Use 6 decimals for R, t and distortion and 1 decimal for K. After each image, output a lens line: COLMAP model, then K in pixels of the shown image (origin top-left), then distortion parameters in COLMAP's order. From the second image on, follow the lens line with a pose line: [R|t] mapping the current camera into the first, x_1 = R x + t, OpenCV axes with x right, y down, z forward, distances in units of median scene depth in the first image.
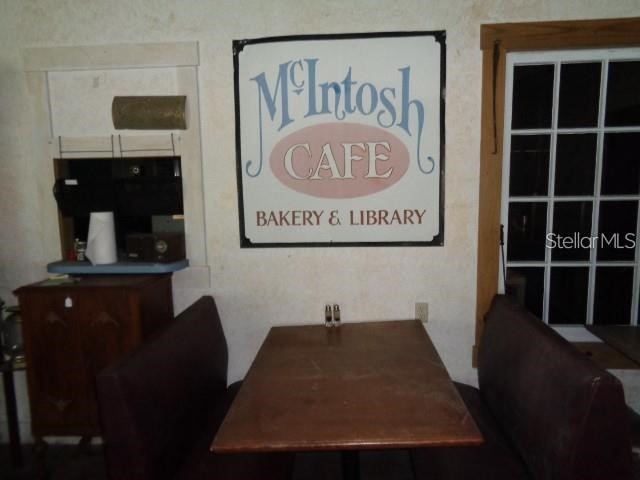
lens RADIAL K [[482.5, 0, 325.8], [0, 482.5, 240.4], [0, 0, 1]] dist [-0.008358, 0.010119]
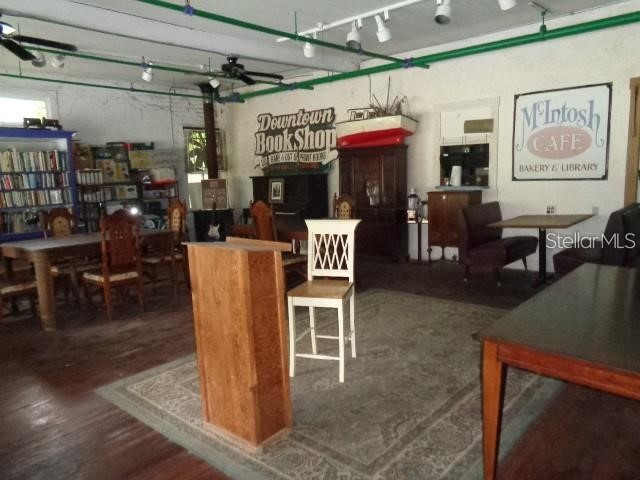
lens RADIAL K [[482.5, 0, 321.9], [0, 482.5, 244.9], [0, 0, 1]] dist [-0.008358, 0.010119]
pose [[0.802356, 0.085478, -0.590693, 0.525126], [-0.062789, 0.996288, 0.058884, 0.258707], [0.593534, -0.010157, 0.804745, -1.536027]]
